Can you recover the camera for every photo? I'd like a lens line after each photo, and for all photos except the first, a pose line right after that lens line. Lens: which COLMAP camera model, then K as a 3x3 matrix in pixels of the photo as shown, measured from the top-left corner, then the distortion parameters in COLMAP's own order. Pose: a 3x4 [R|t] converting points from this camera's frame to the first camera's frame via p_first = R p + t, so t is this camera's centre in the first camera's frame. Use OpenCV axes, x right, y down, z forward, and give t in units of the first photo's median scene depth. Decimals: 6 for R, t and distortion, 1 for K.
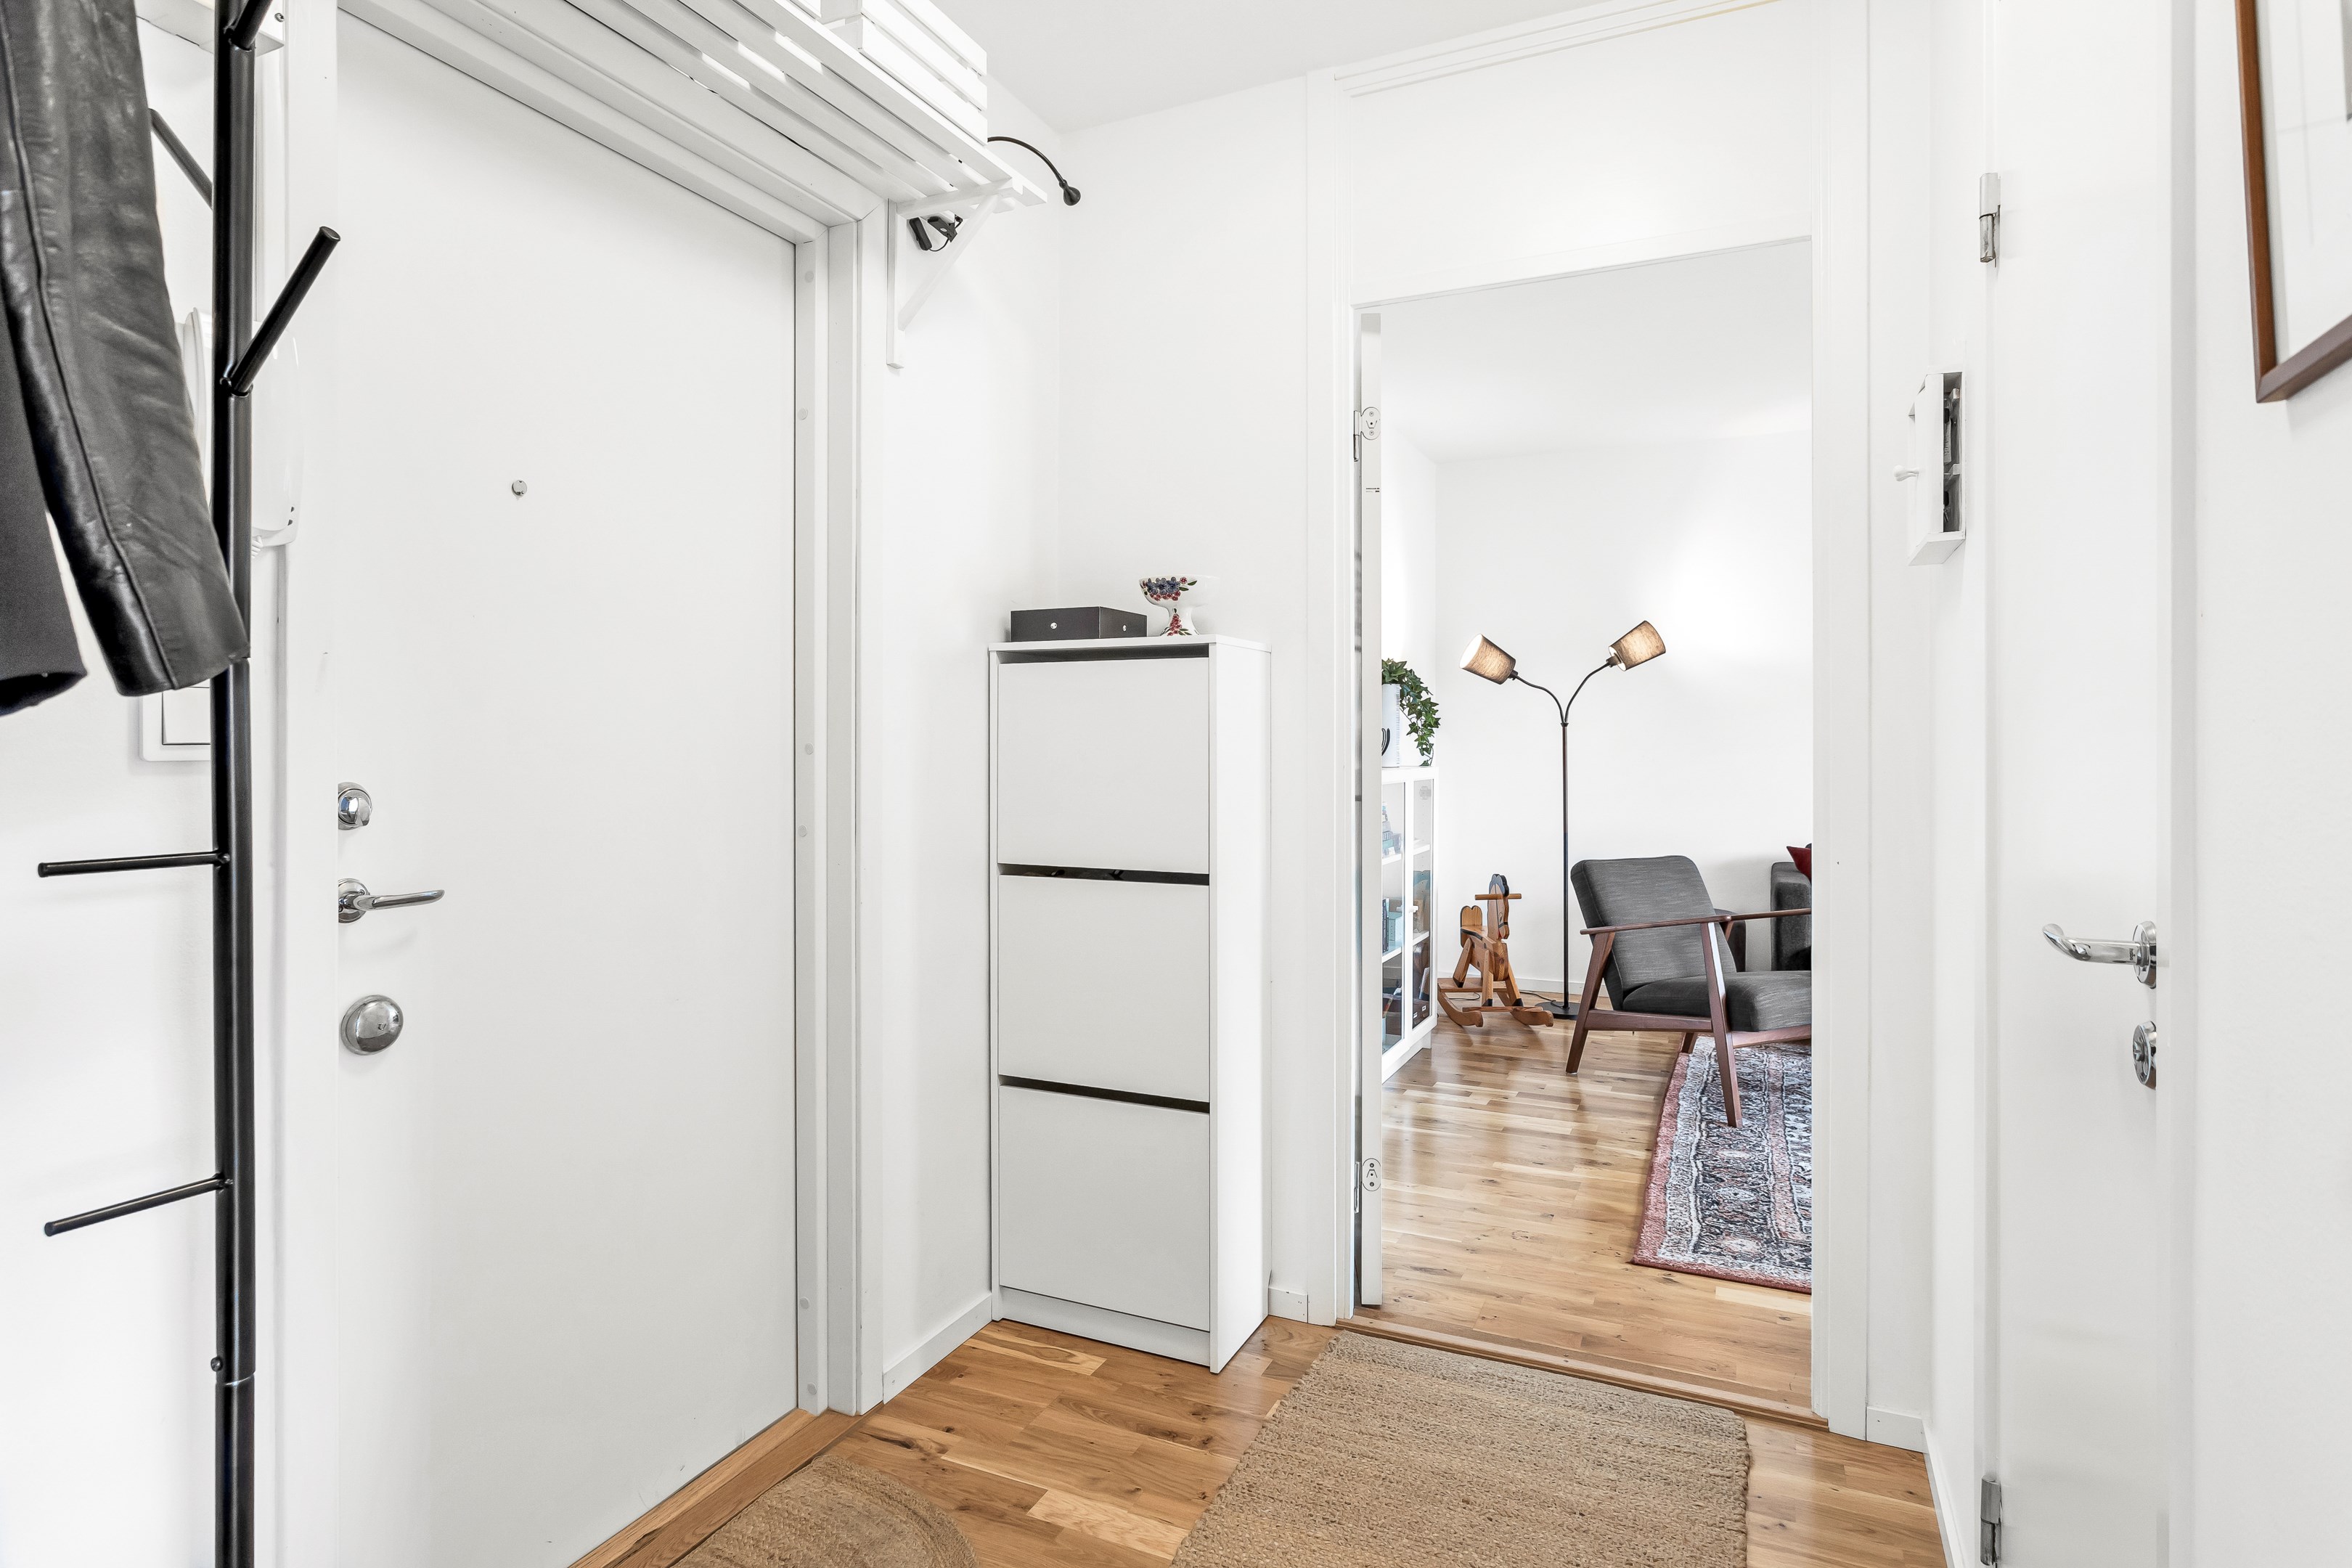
lens RADIAL K [[1269.7, 0, 1169.8], [0, 1269.7, 727.0], [0, 0, 1]] dist [-0.001027, -0.001730]
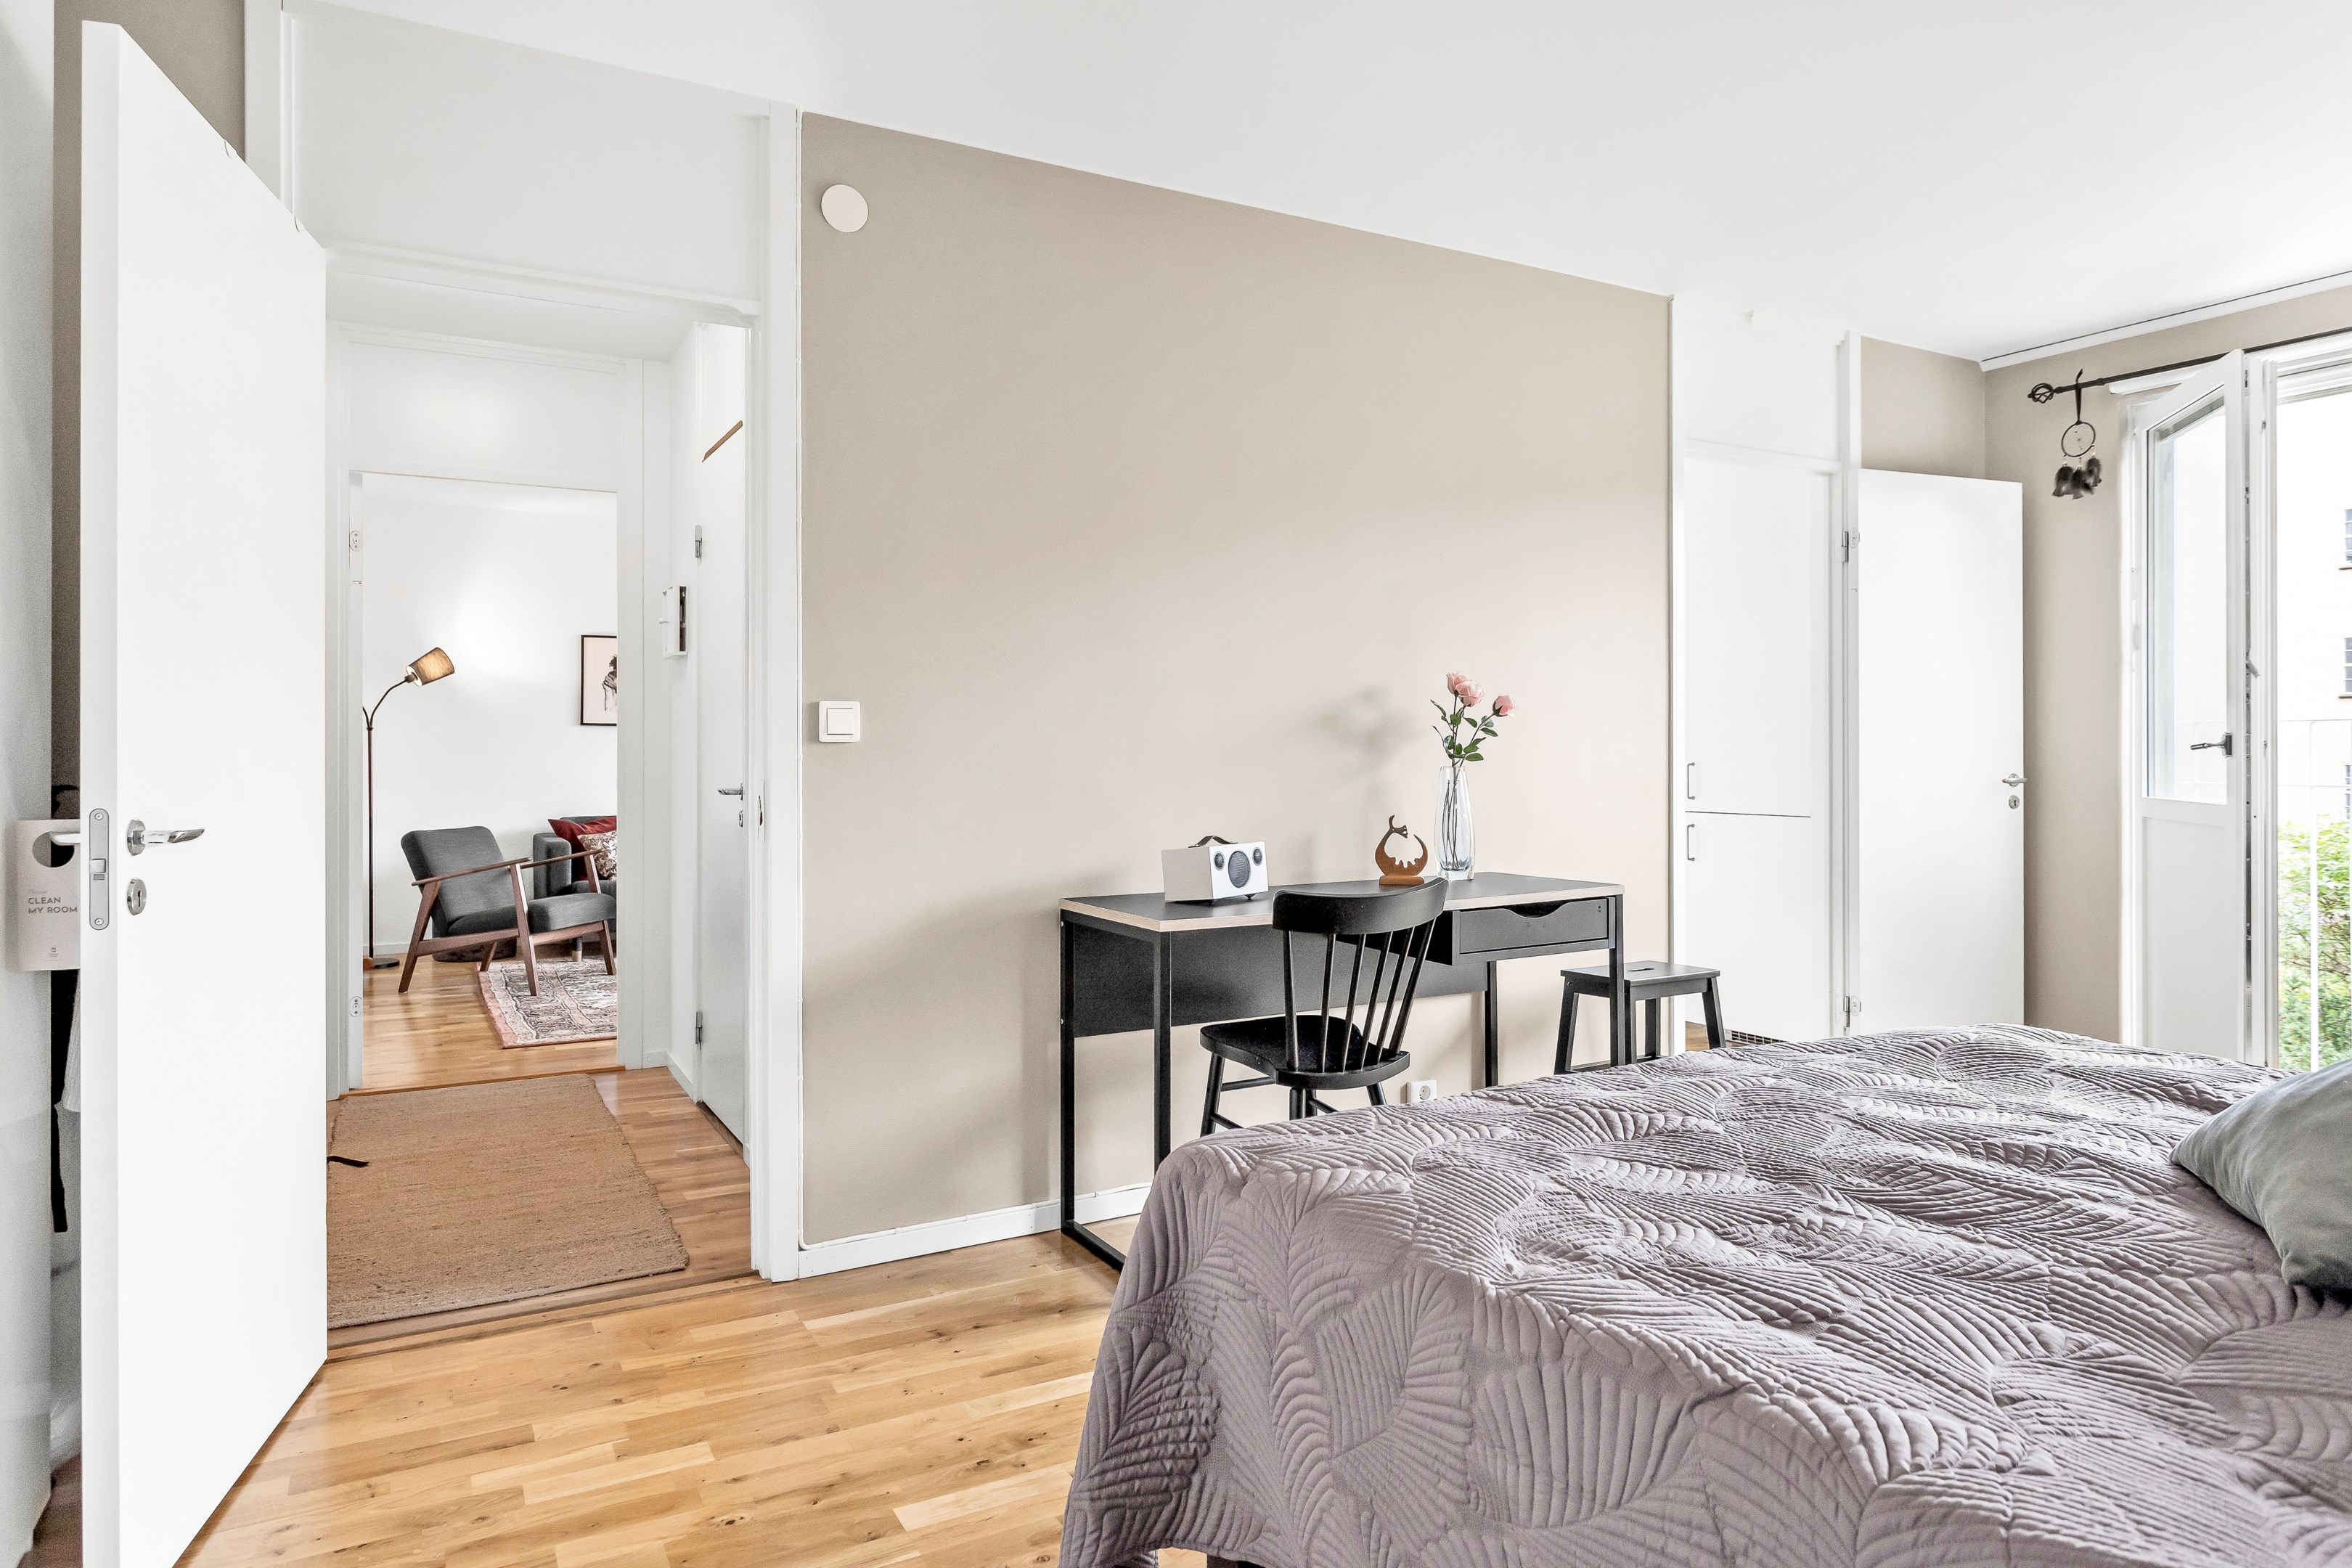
lens RADIAL K [[1358.3, 0, 1173.8], [0, 1358.3, 759.3], [0, 0, 1]] dist [-0.009350, 0.008030]
pose [[0.596088, -0.010572, 0.802849, -0.337487], [-0.003412, 0.999871, 0.015700, 0.005135], [-0.802912, -0.012098, 0.595975, -0.484266]]
